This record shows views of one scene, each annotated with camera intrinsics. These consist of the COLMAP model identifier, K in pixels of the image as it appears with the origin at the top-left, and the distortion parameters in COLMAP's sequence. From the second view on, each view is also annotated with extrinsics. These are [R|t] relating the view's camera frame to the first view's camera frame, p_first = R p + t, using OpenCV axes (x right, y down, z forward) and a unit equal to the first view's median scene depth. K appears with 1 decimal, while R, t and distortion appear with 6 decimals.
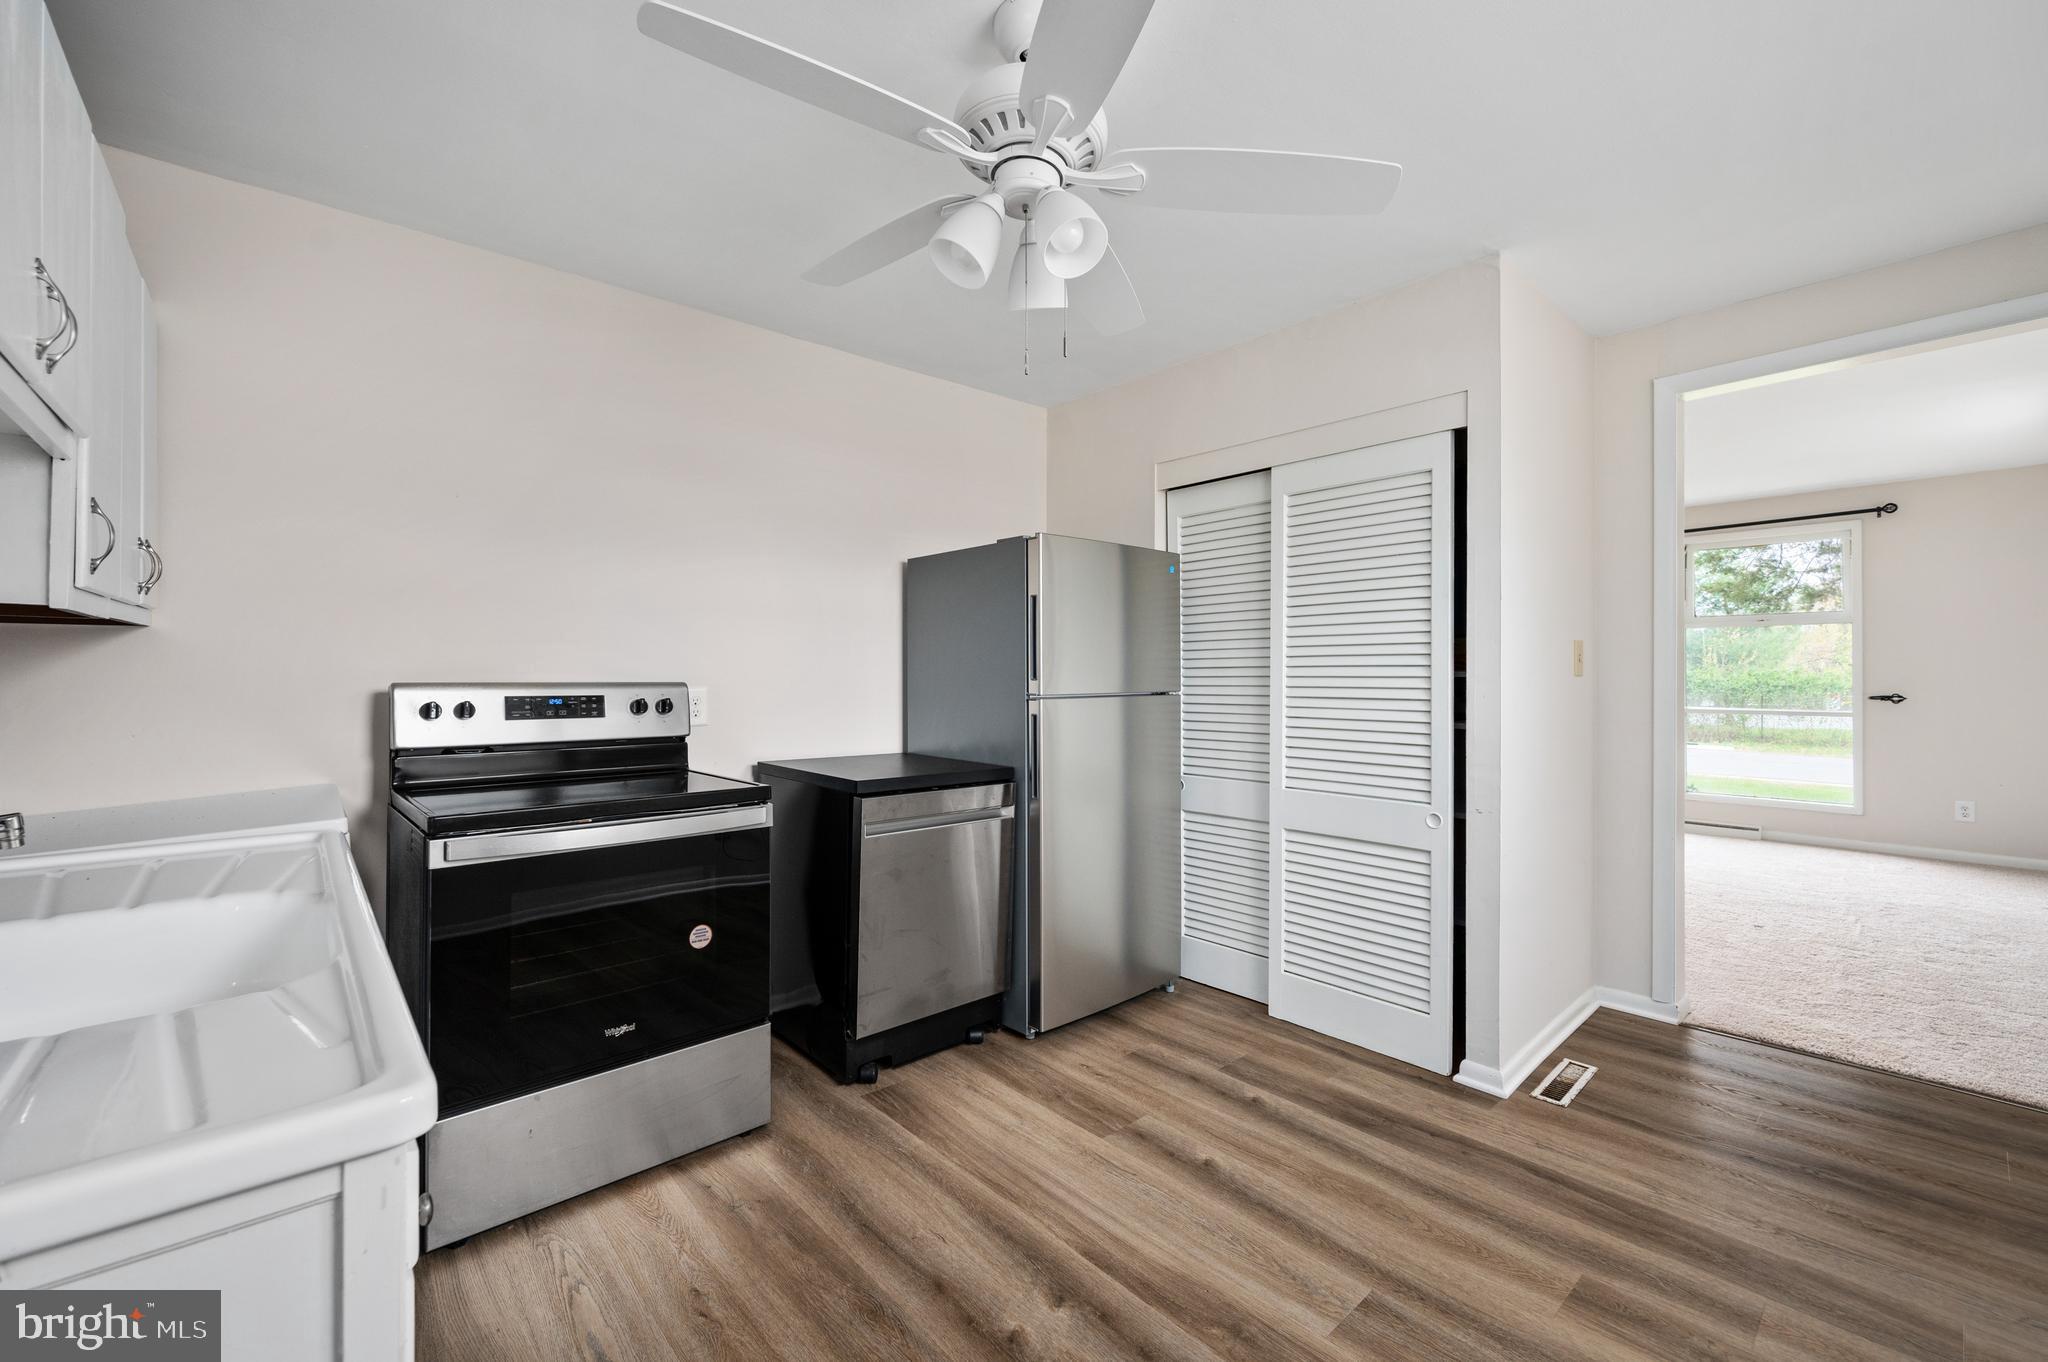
lens RADIAL K [[834.8, 0, 1025.1], [0, 834.8, 665.2], [0, 0, 1]] dist [0.000520, -0.000484]
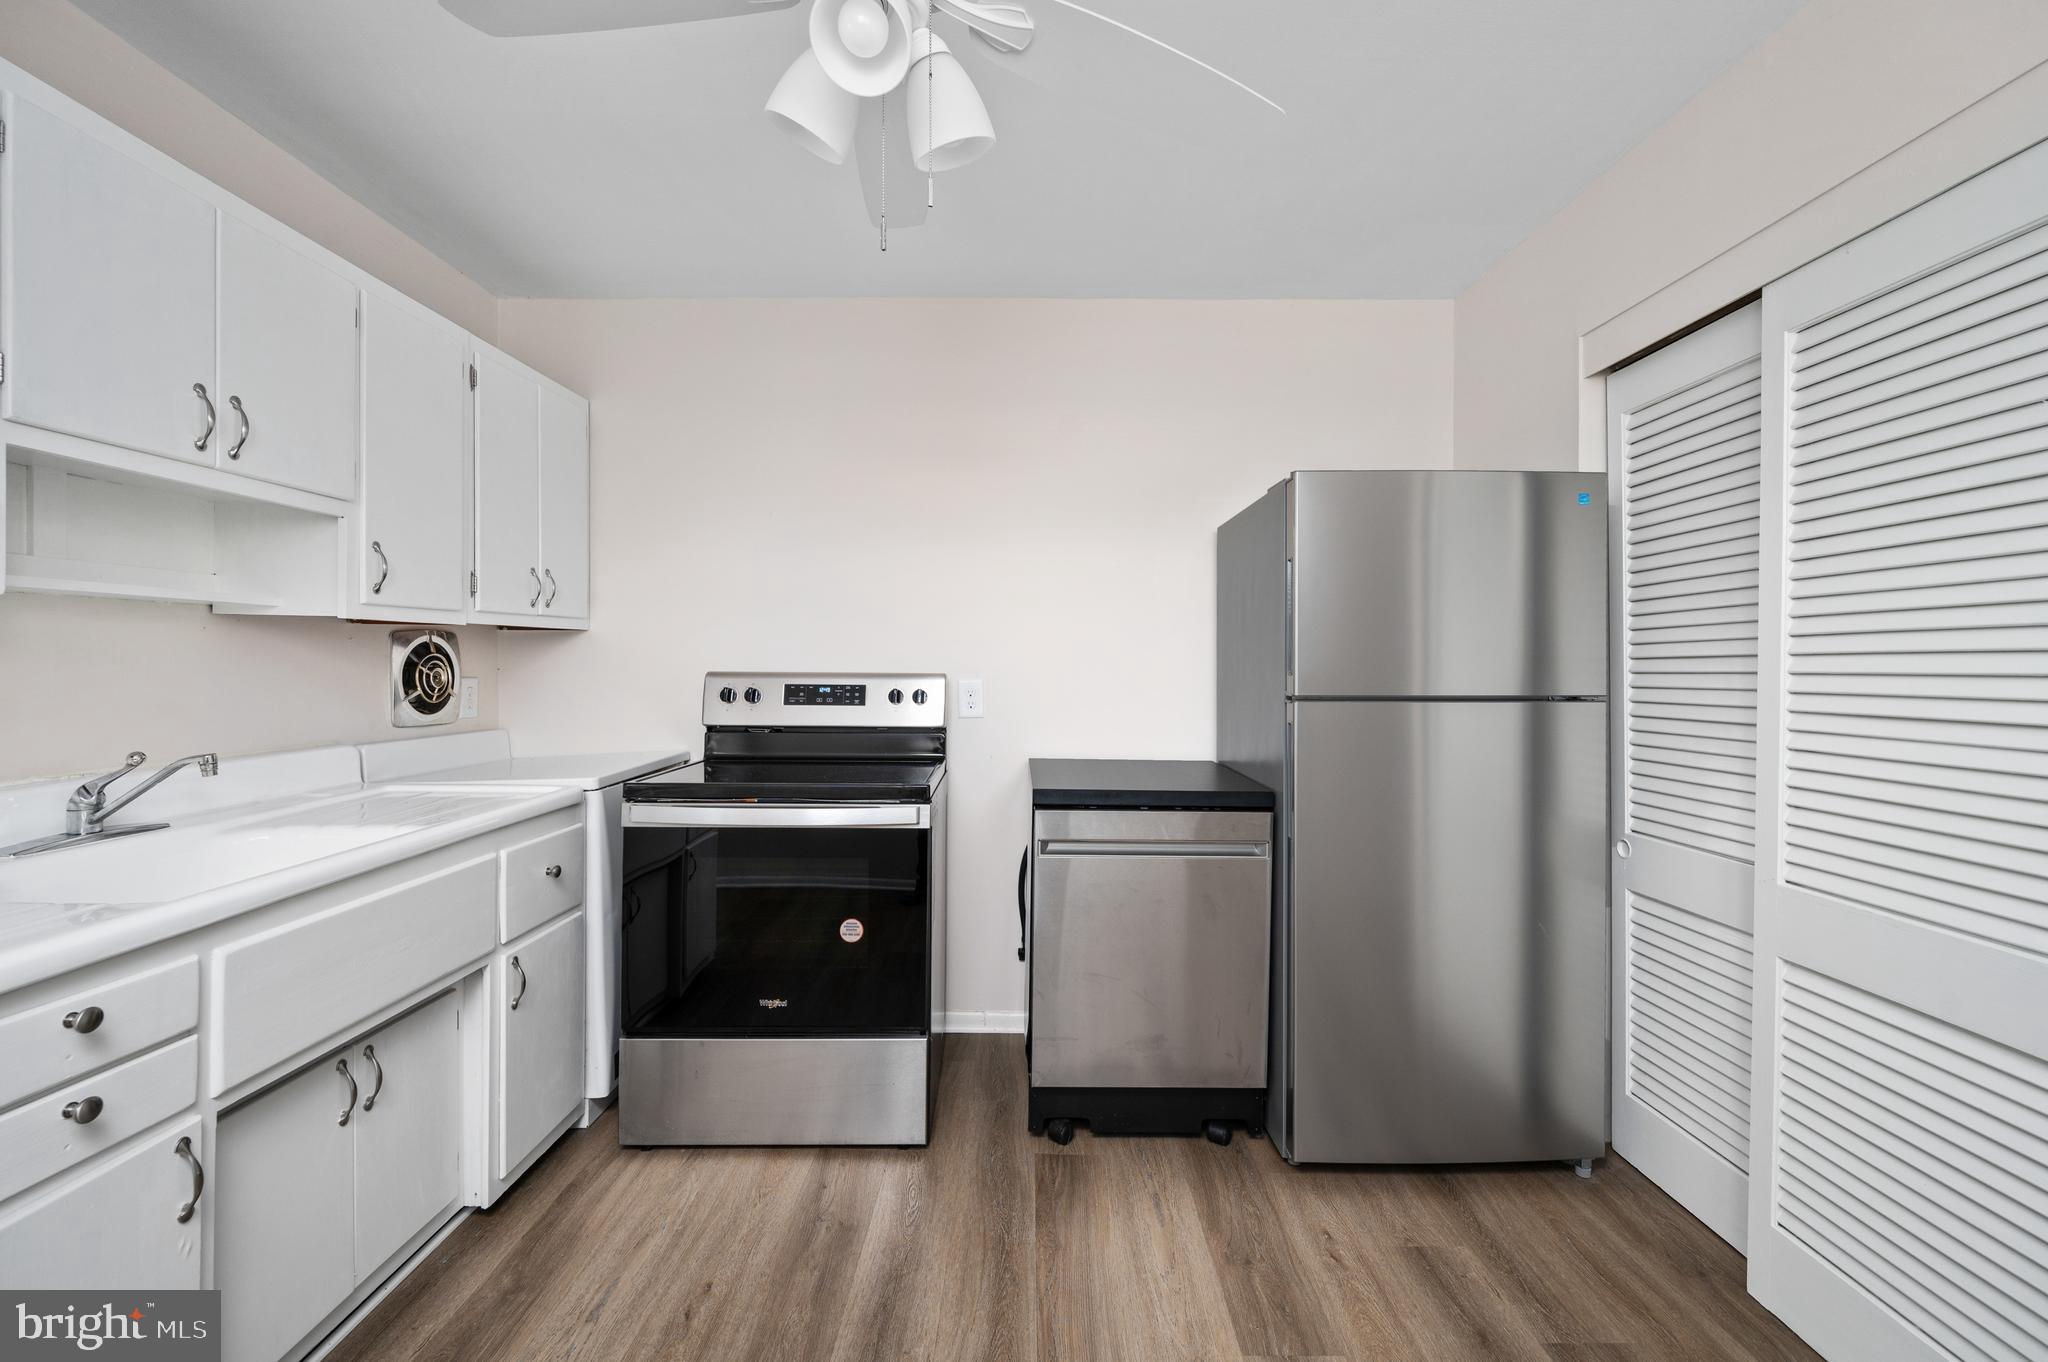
lens RADIAL K [[838.9, 0, 1029.8], [0, 838.9, 662.1], [0, 0, 1]] dist [-0.002072, -0.000360]
pose [[0.750519, -0.000195, -0.660849, 0.360359], [0.002740, 0.999992, 0.002816, 0.004338], [0.660843, -0.003924, 0.750514, 0.335127]]
